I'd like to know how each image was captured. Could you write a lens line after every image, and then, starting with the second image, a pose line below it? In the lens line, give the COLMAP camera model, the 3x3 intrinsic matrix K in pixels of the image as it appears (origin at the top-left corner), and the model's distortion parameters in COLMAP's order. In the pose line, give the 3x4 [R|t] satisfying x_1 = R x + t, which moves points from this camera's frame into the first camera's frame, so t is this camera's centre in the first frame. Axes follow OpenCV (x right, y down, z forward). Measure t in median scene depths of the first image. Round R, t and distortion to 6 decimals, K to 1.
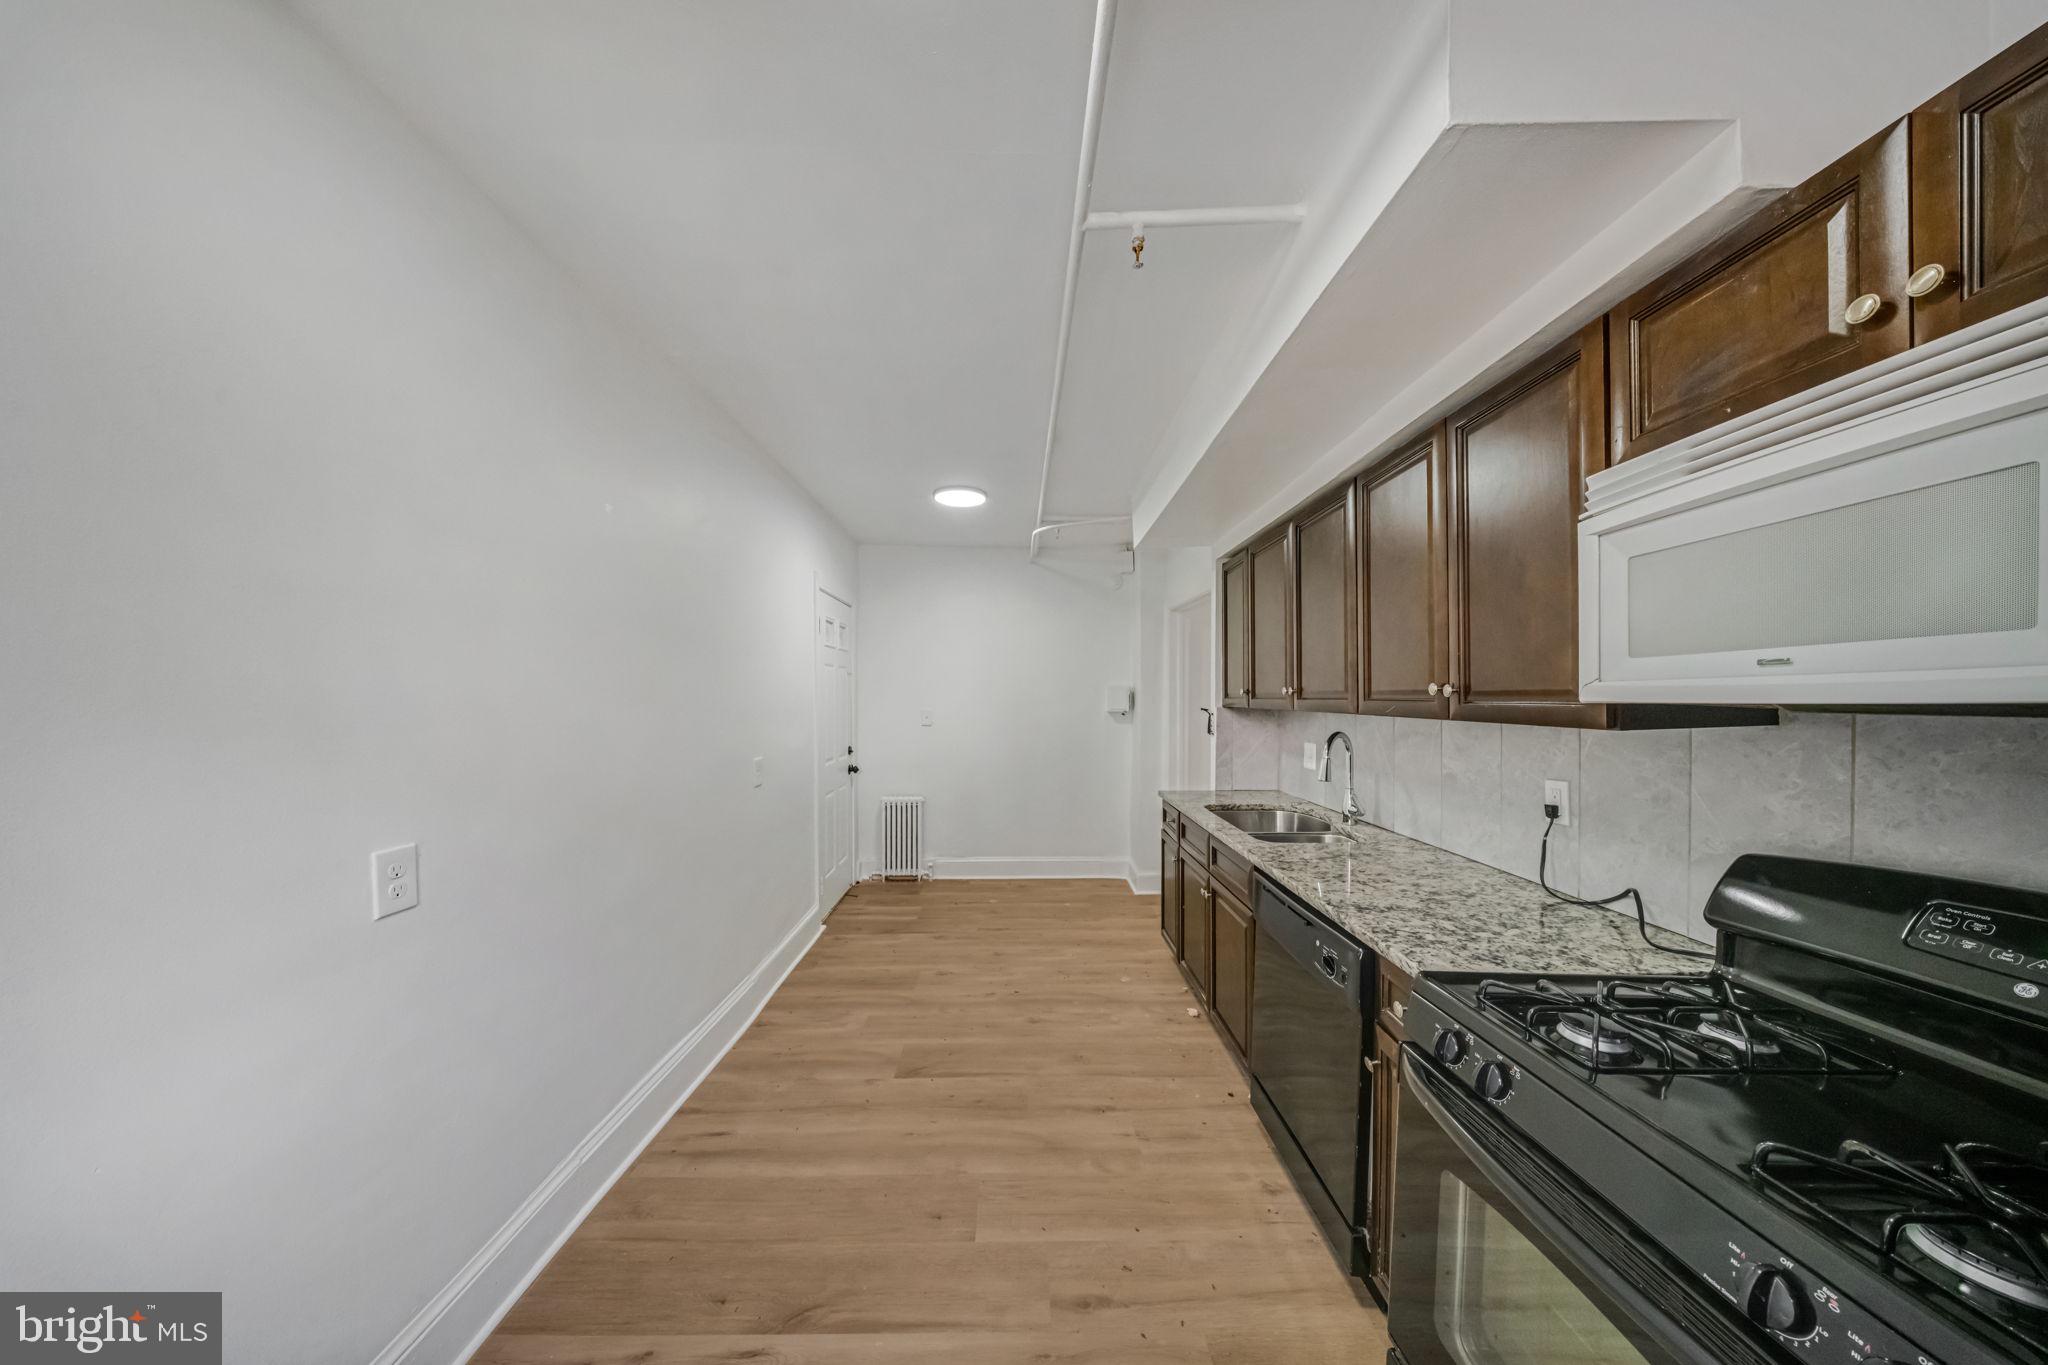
lens RADIAL K [[612.3, 0, 1019.8], [0, 612.3, 712.9], [0, 0, 1]] dist [-0.000080, -0.000139]
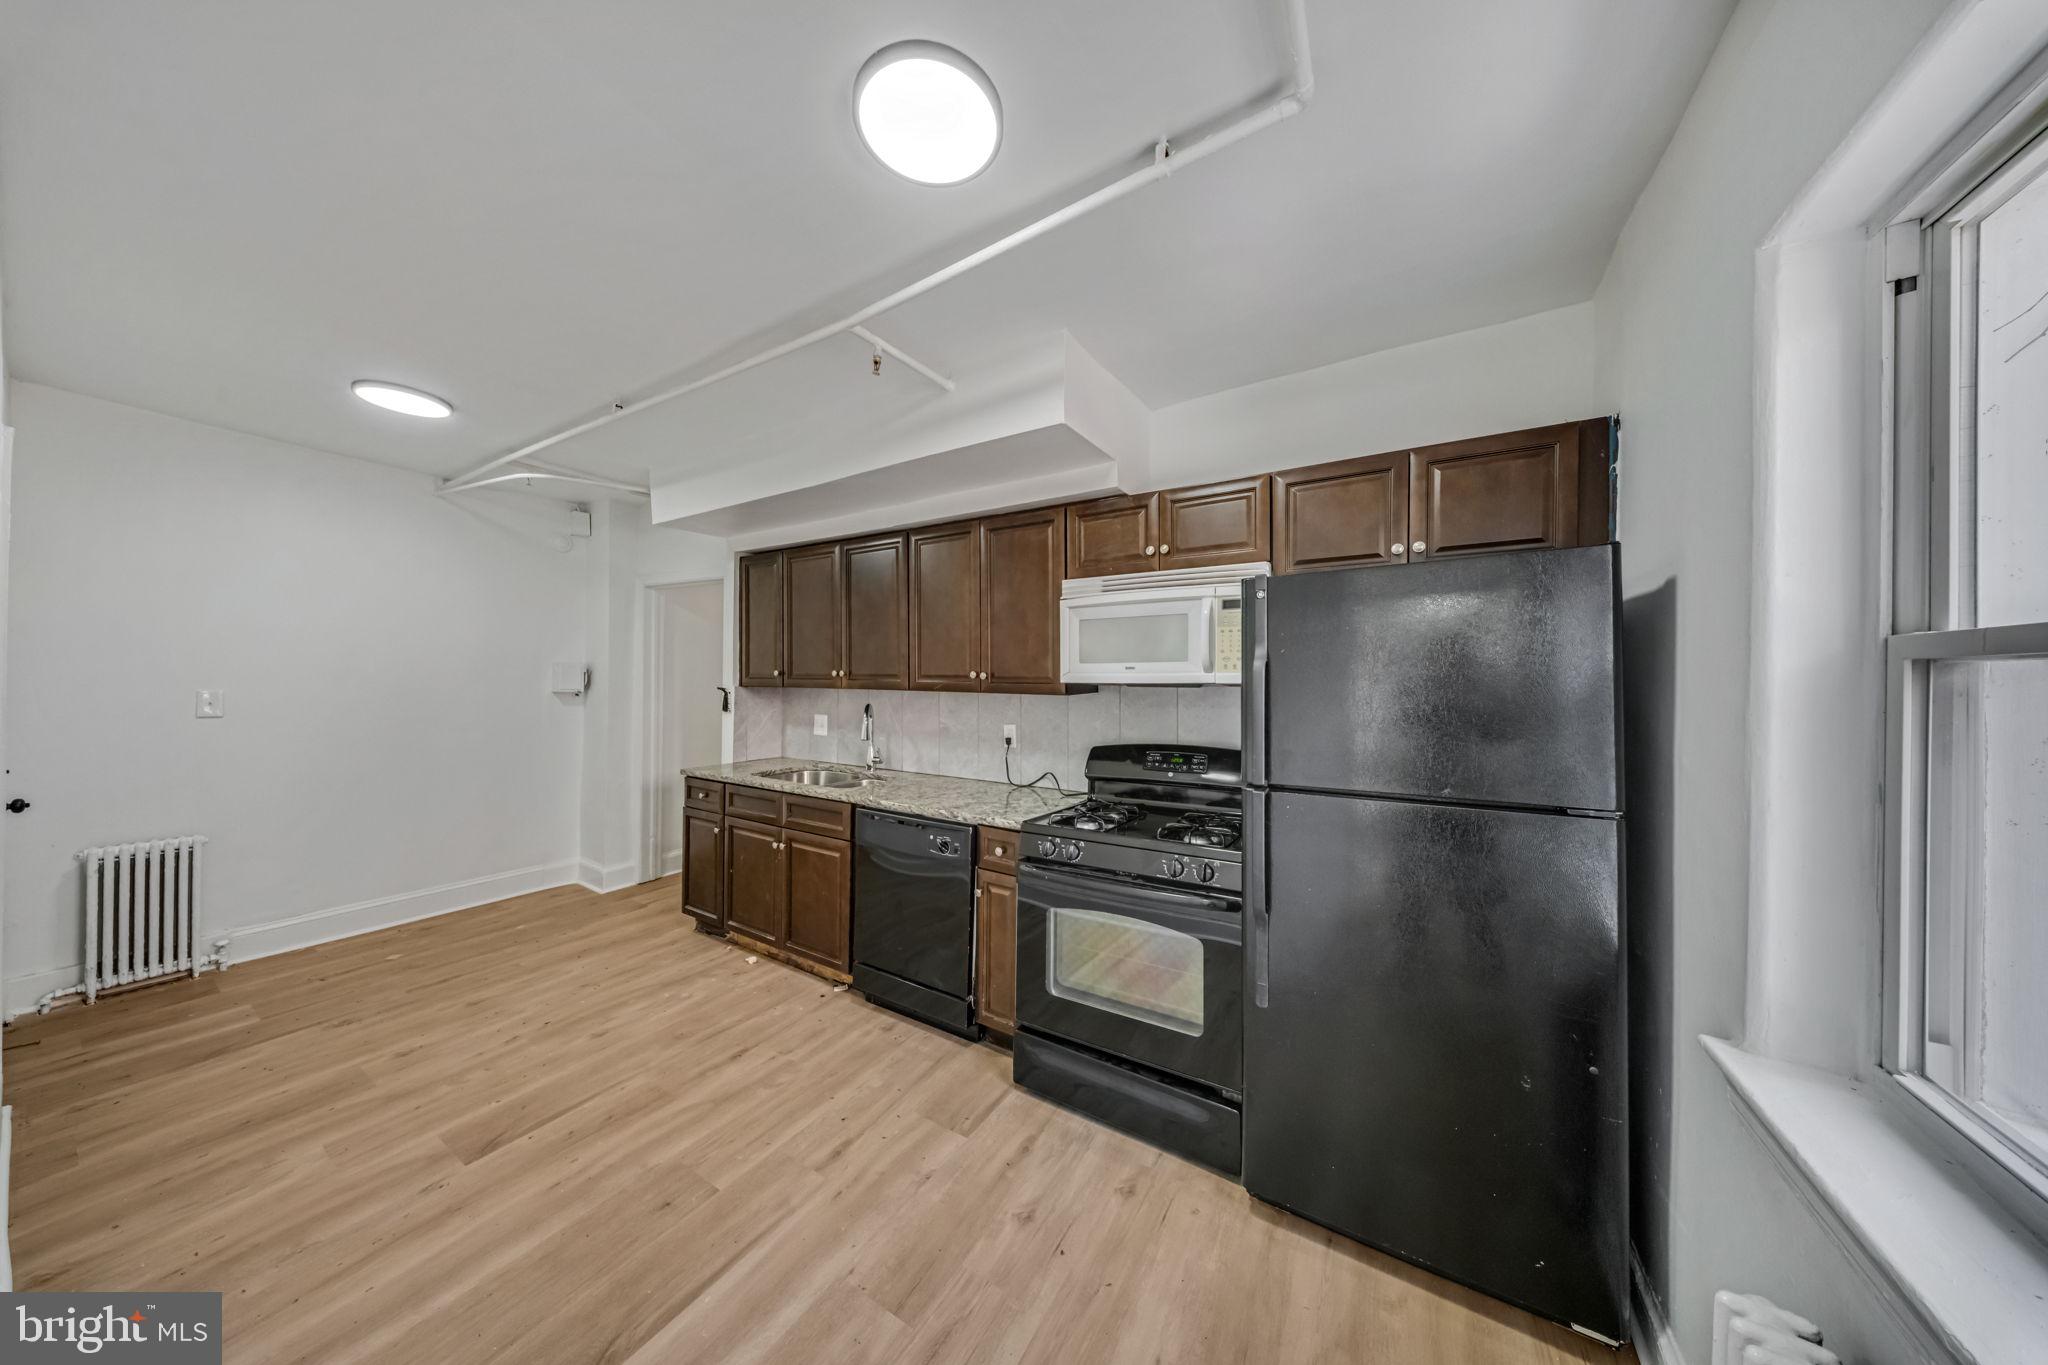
lens RADIAL K [[600.8, 0, 1019.6], [0, 600.8, 677.8], [0, 0, 1]] dist [-0.007728, -0.000245]
pose [[0.534895, 0.009738, 0.844863, -0.417735], [0.011620, 0.999754, -0.018880, 0.001769], [-0.844839, 0.019915, 0.534650, -0.004081]]
